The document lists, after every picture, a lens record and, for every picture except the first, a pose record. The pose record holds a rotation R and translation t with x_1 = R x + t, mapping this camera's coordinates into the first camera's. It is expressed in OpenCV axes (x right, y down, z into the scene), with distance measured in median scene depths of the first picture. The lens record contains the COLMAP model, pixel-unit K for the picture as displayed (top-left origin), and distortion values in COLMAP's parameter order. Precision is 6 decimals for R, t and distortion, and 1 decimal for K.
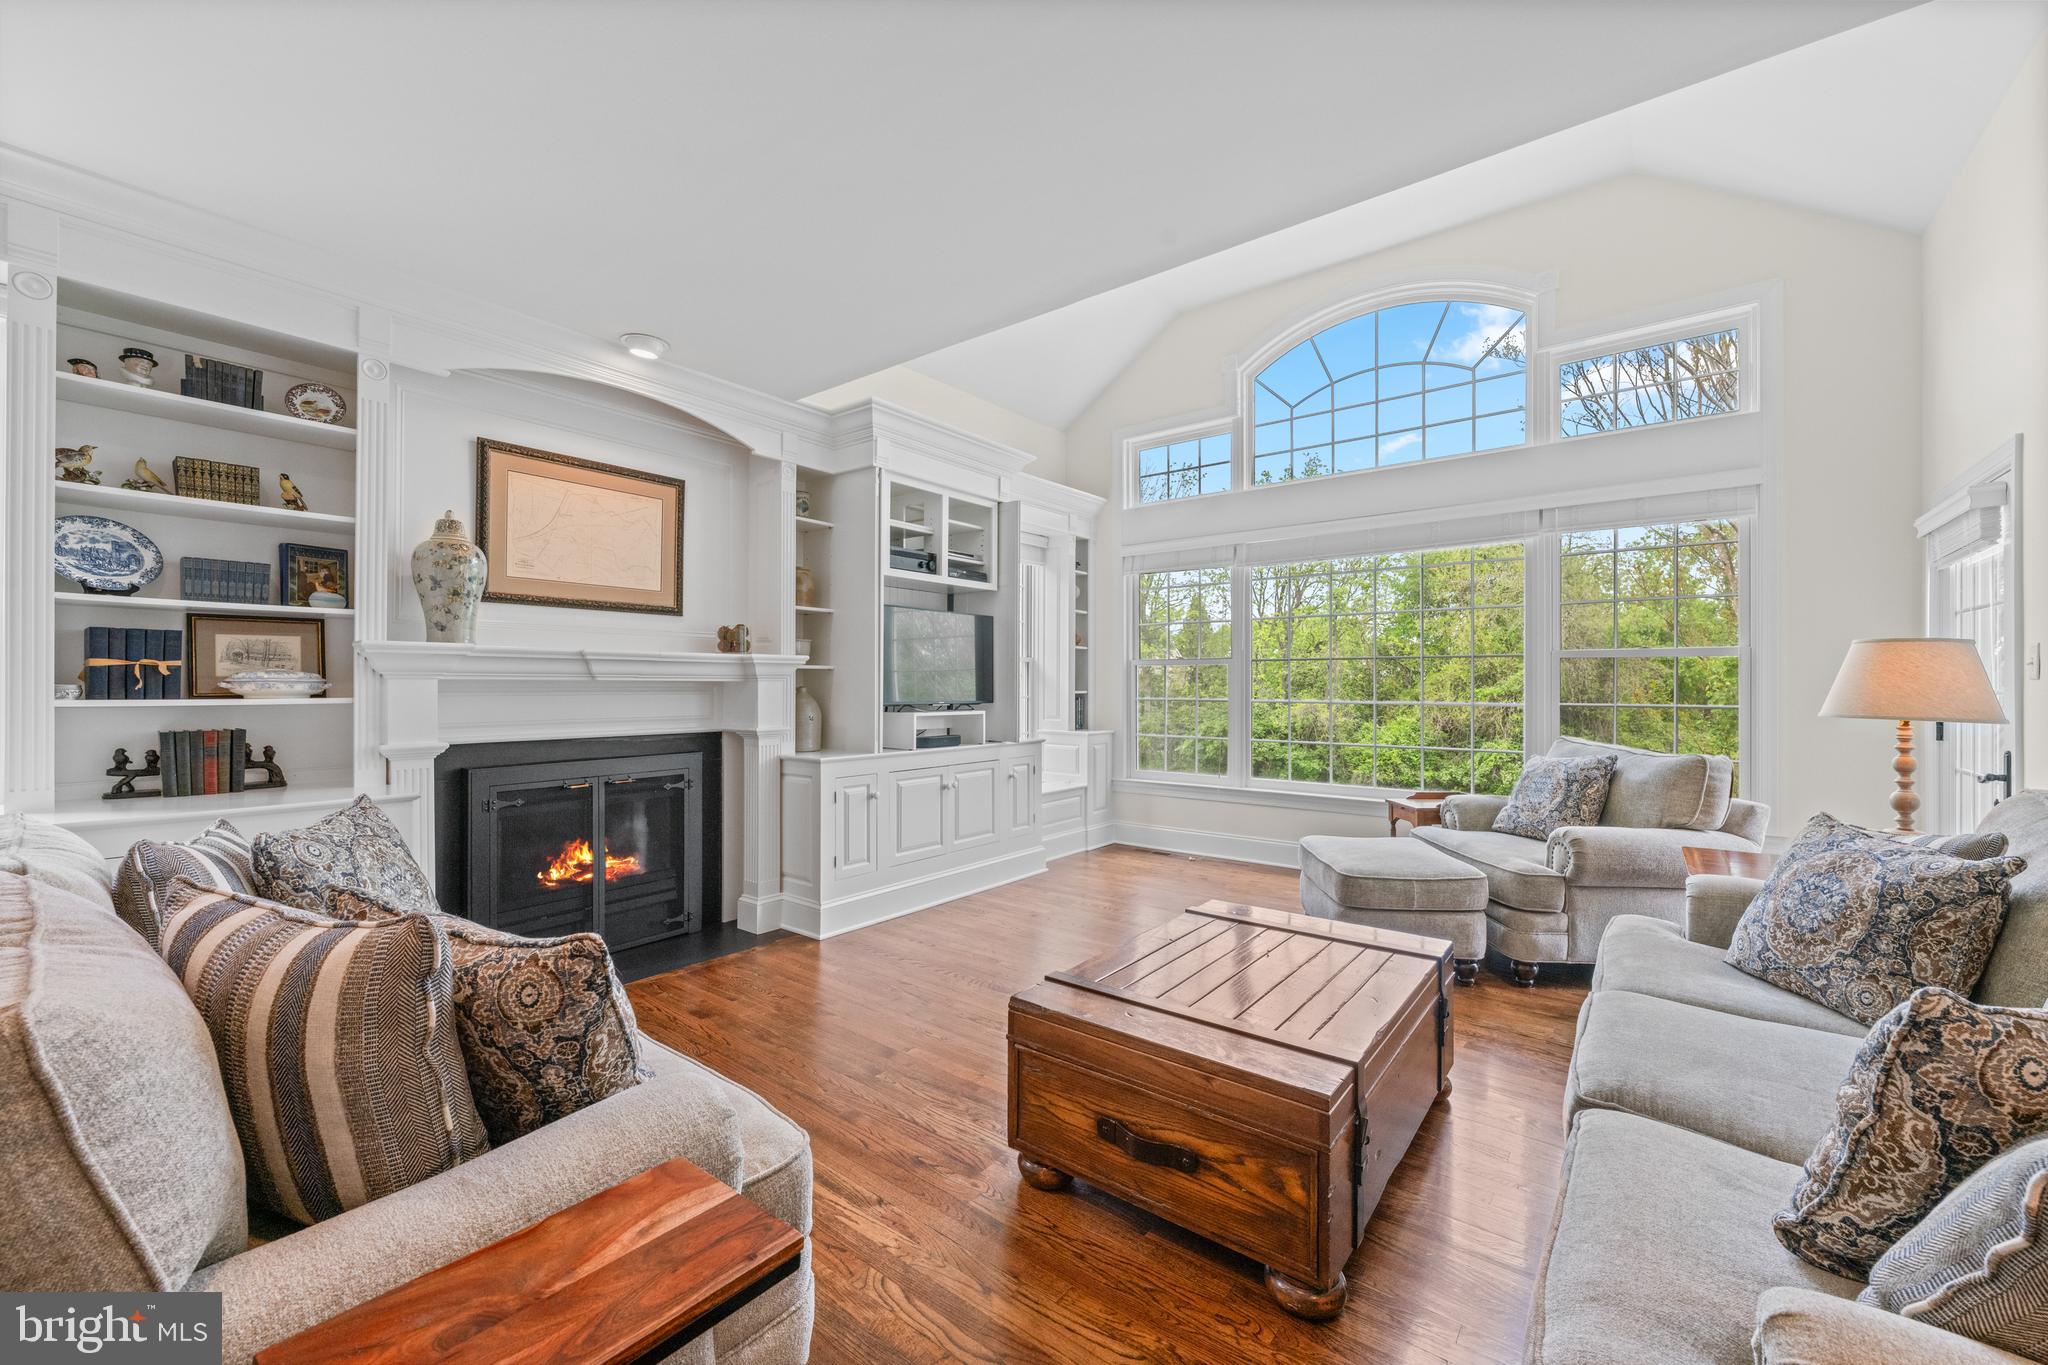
lens RADIAL K [[797.4, 0, 1026.7], [0, 797.4, 682.4], [0, 0, 1]] dist [-0.000212, 0.001048]
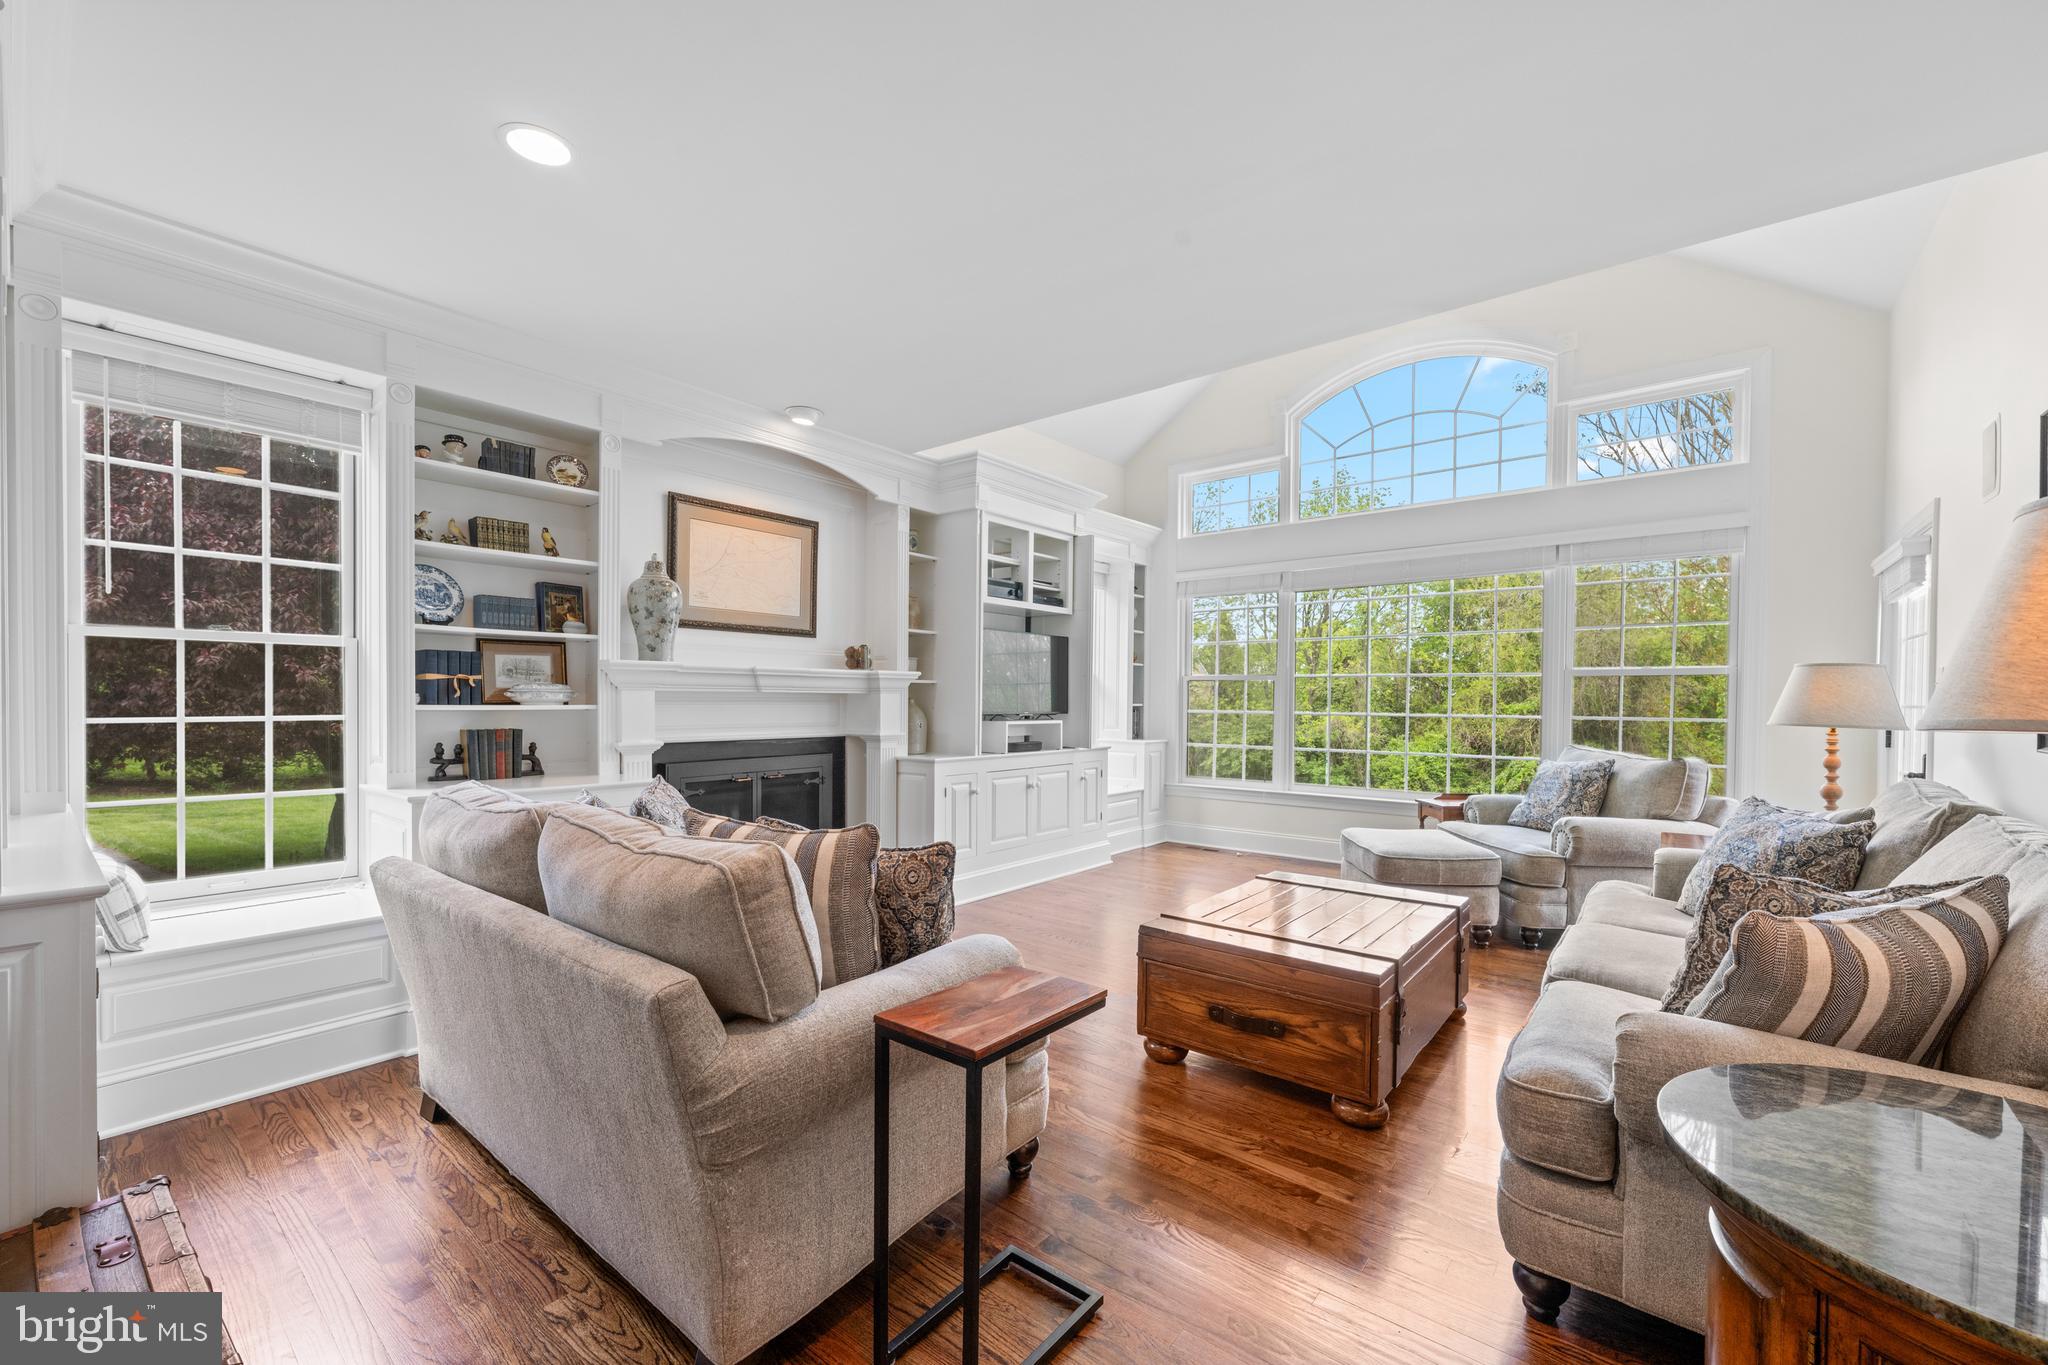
lens RADIAL K [[797.4, 0, 1037.8], [0, 797.4, 715.6], [0, 0, 1]] dist [-0.000212, 0.001048]
pose [[0.999839, 0.004756, -0.017277, -0.106331], [-0.004341, 0.999703, 0.023977, 0.002384], [0.017386, -0.023898, 0.999563, -0.219689]]
